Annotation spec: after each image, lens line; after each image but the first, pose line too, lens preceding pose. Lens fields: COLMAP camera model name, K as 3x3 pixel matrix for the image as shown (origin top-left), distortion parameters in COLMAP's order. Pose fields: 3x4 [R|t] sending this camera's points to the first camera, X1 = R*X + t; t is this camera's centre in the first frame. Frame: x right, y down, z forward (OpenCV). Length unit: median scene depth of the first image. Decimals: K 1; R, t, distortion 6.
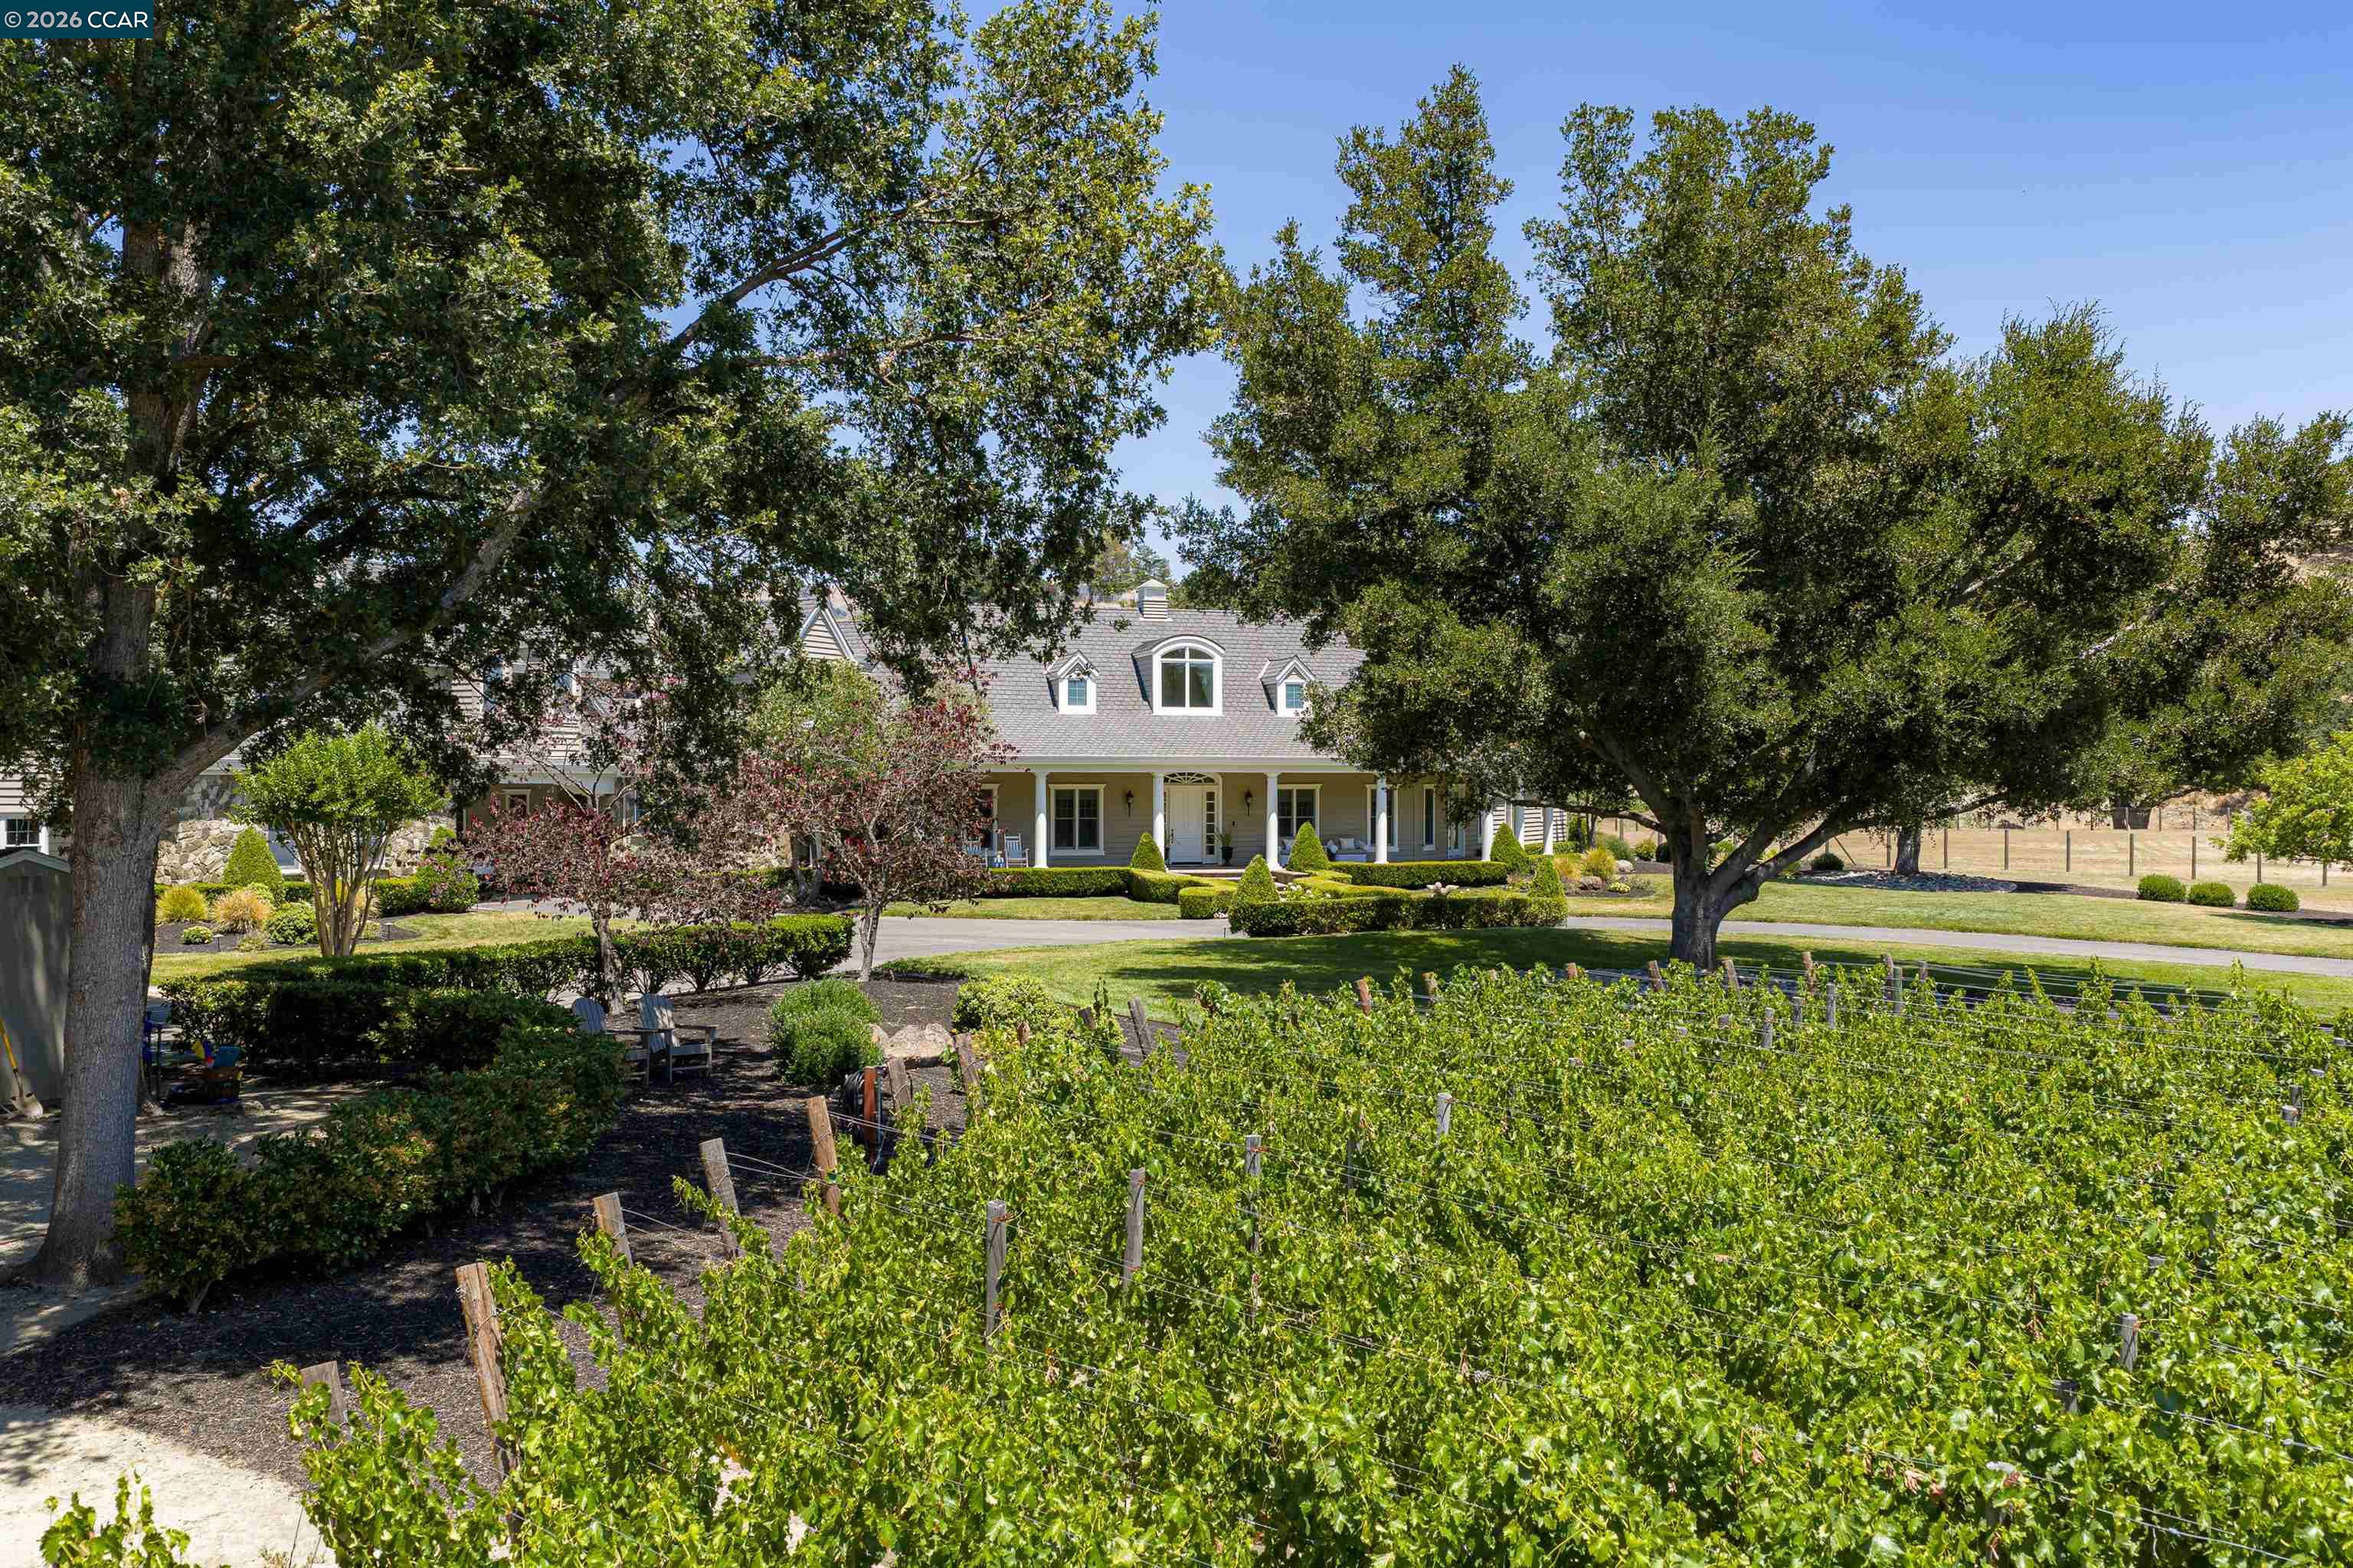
lens RADIAL K [[1957.2, 0, 1176.5], [0, 1957.2, 784.0], [0, 0, 1]] dist [0.016174, -0.070942]
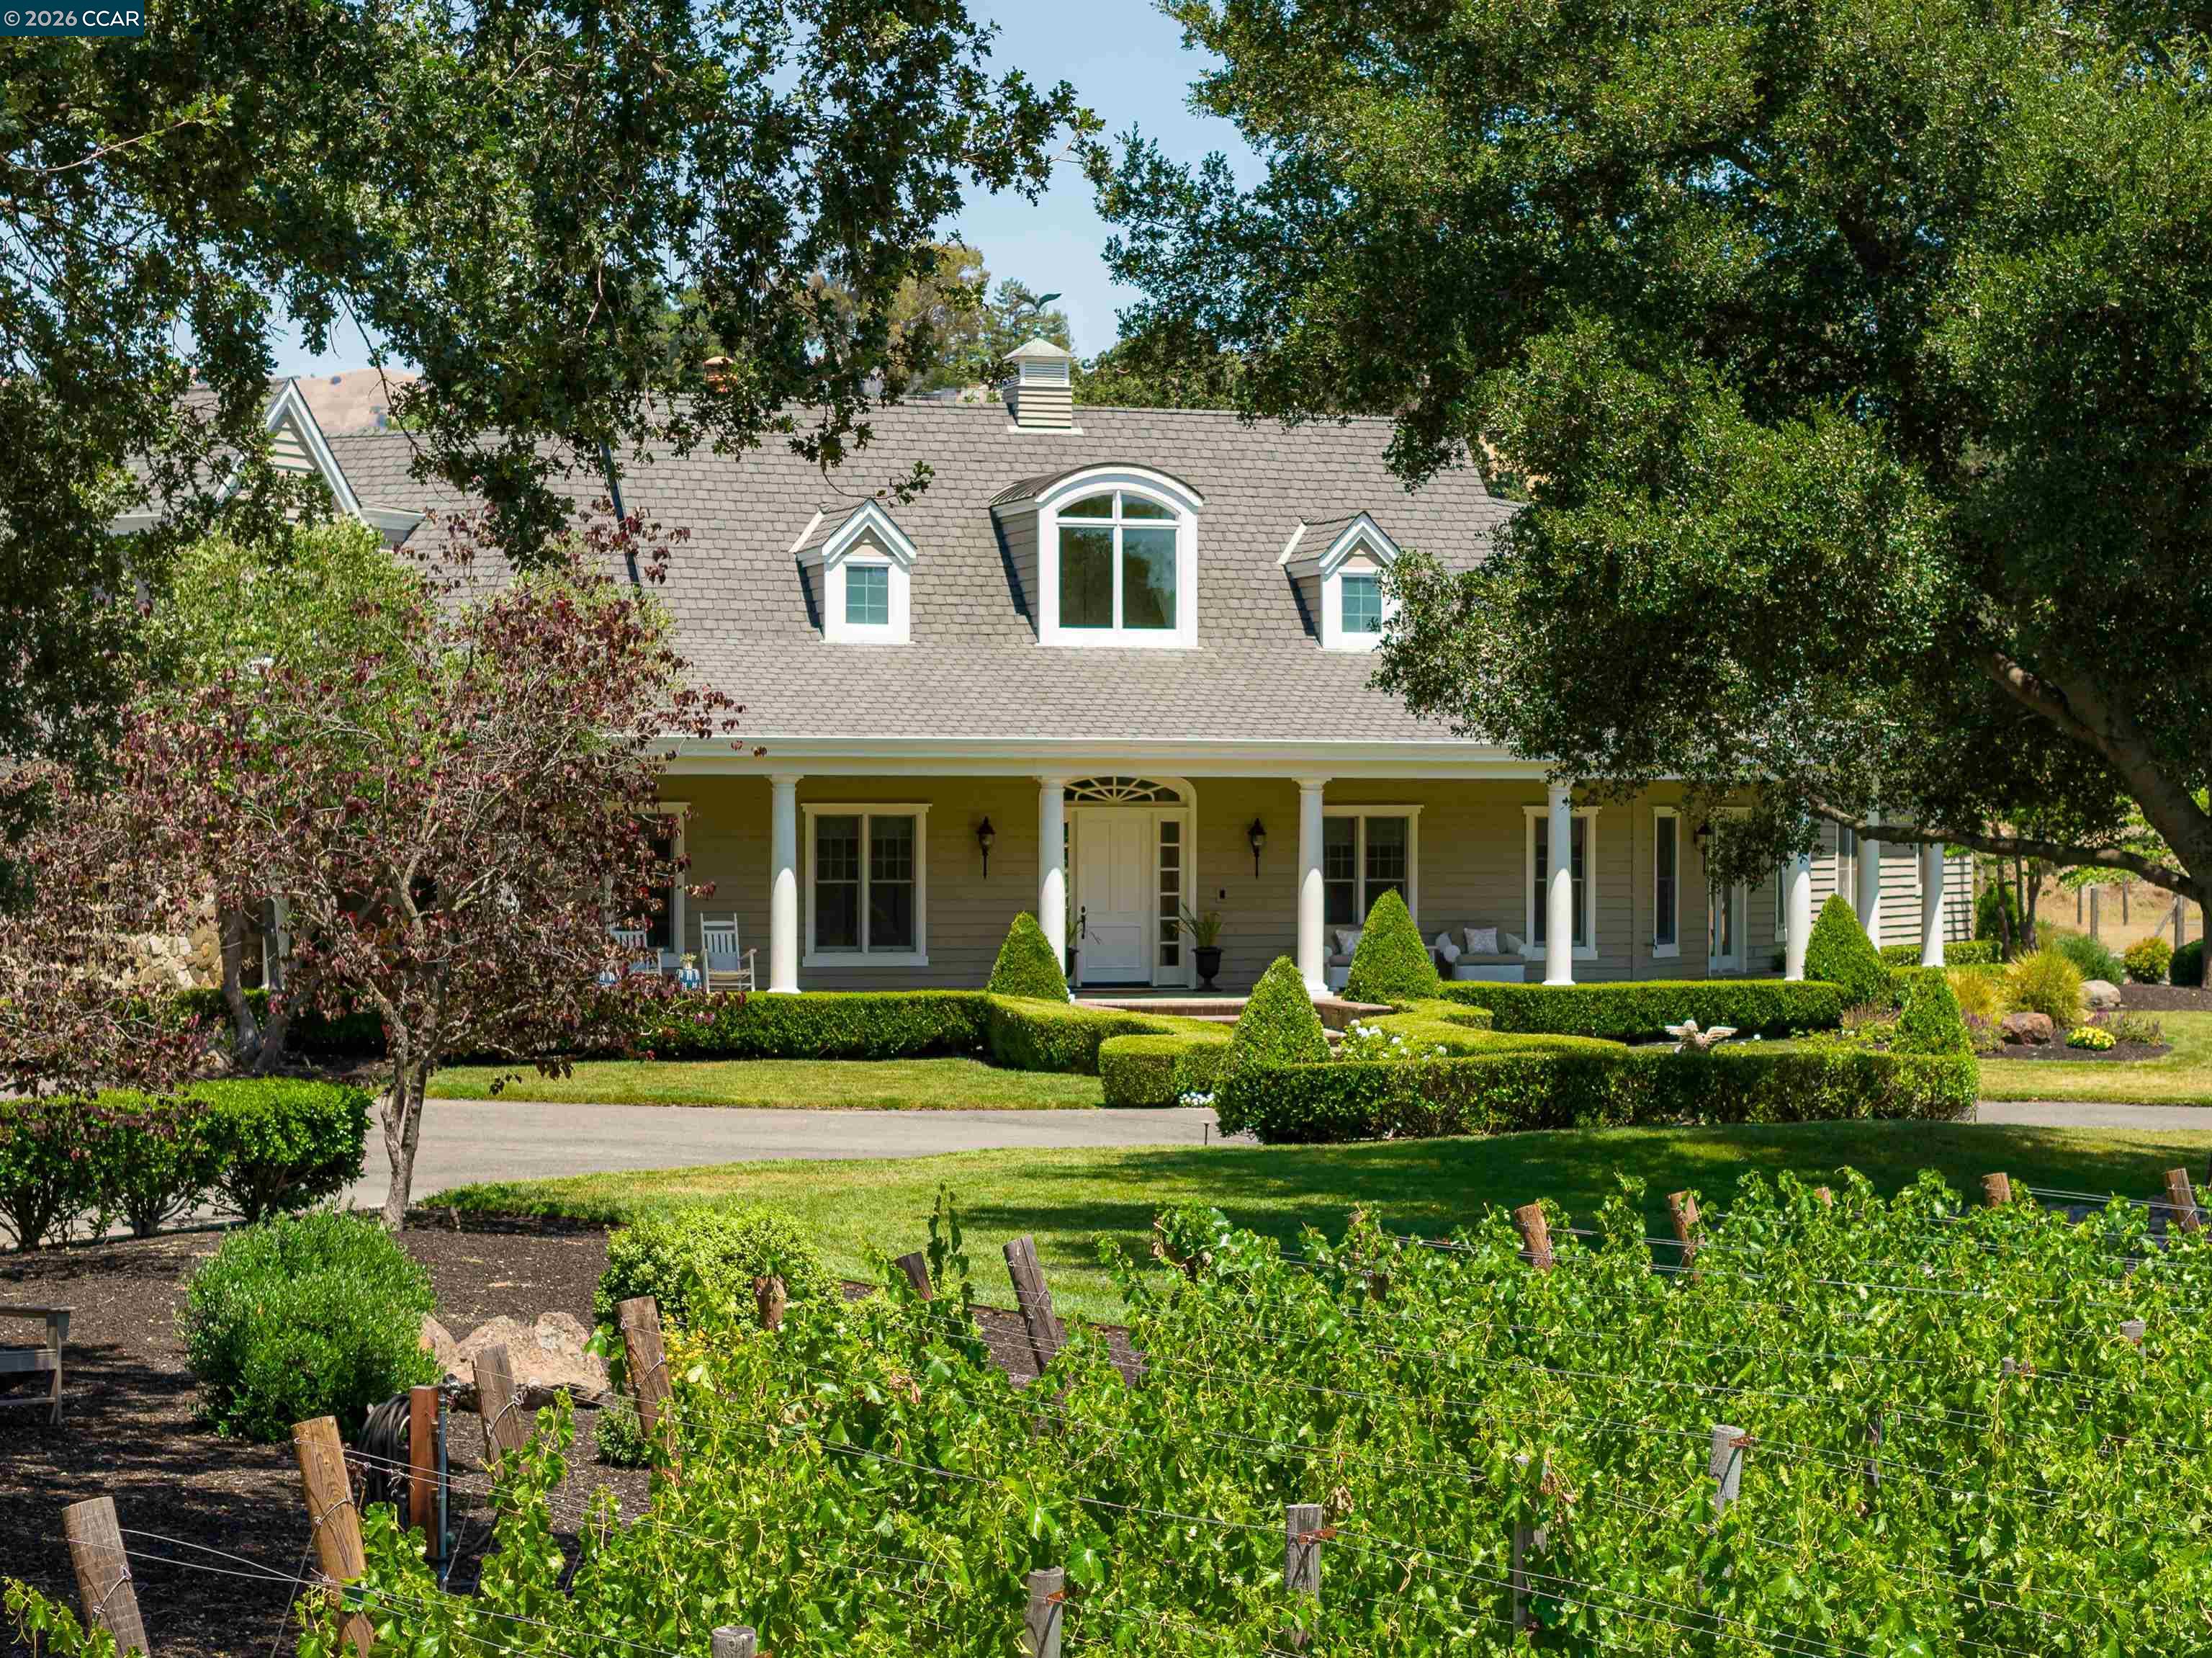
lens RADIAL K [[4471.1, 0, 1106.0], [0, 4471.1, 829.0], [0, 0, 1]] dist [-0.246941, 0.827112]
pose [[0.999982, 0.001294, 0.005881, -0.004852], [-0.001286, 0.999998, -0.001483, 0.011780], [-0.005883, 0.001475, 0.999982, -0.001196]]
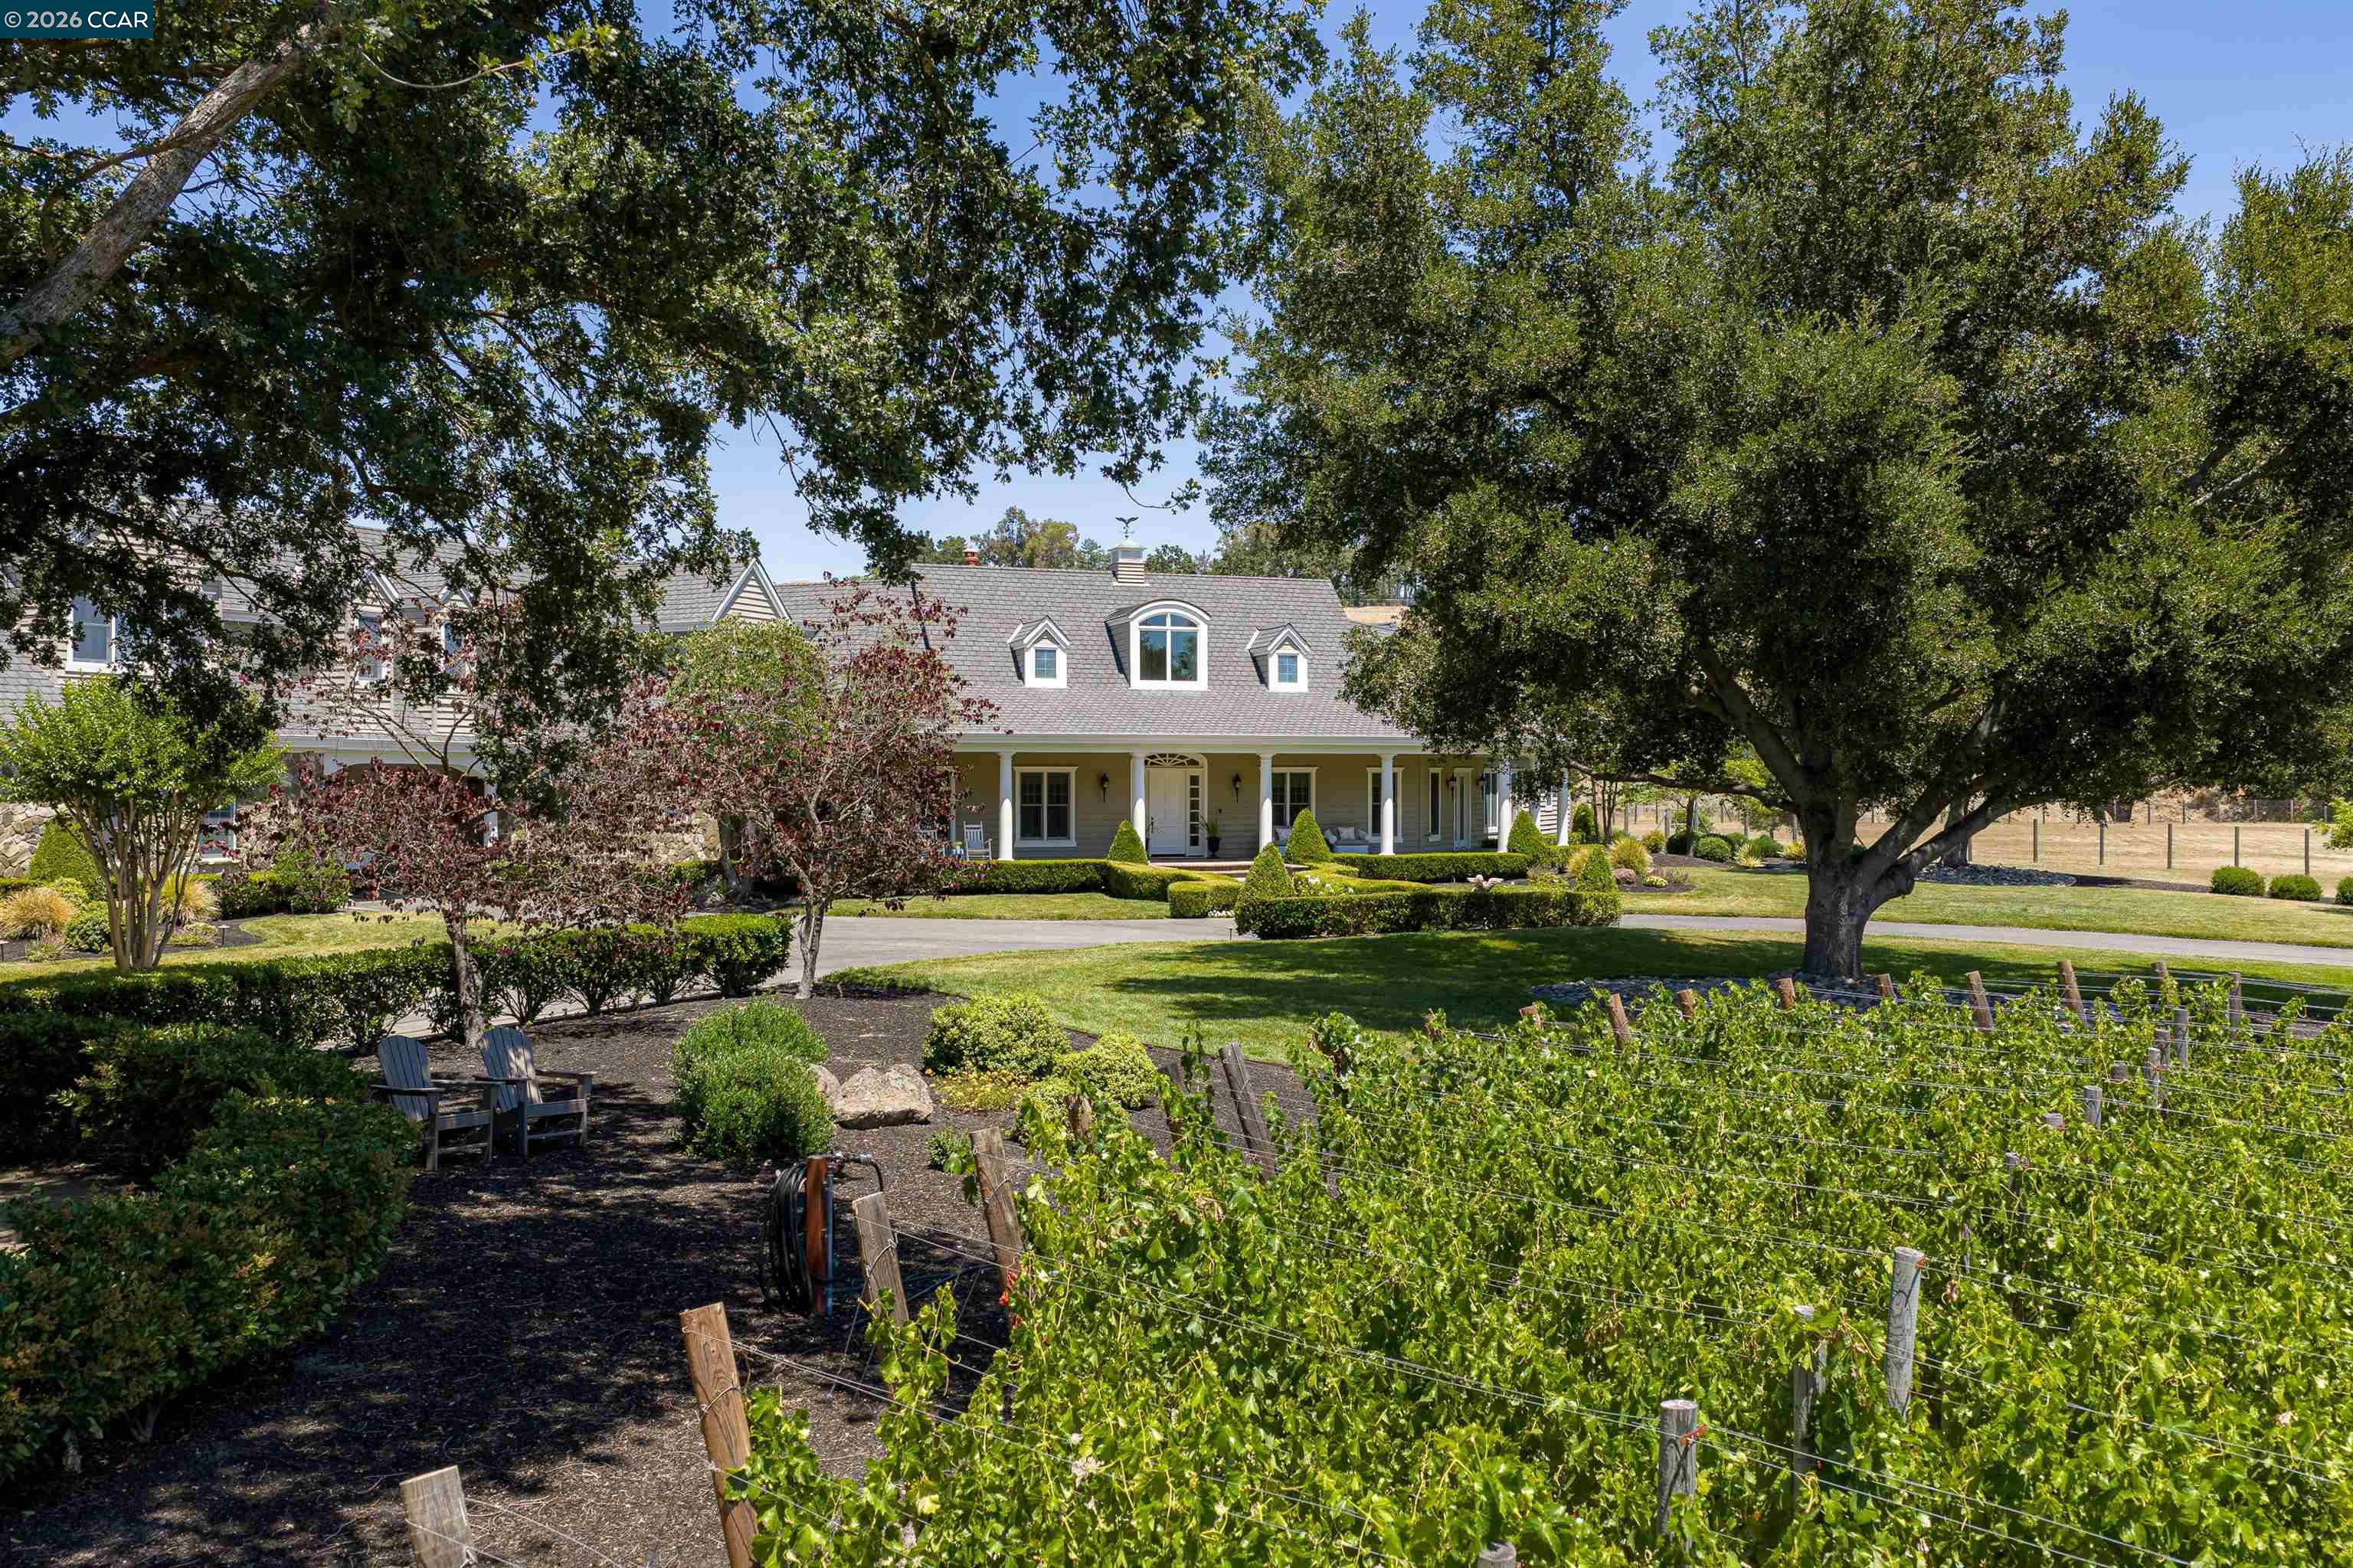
lens RADIAL K [[1884.7, 0, 1176.5], [0, 1884.7, 784.0], [0, 0, 1]] dist [0.000573, -0.012599]
pose [[0.999309, -0.000209, 0.037174, -0.038104], [0.000277, 0.999998, -0.001835, 0.015770], [-0.037174, 0.001844, 0.999307, 0.236095]]
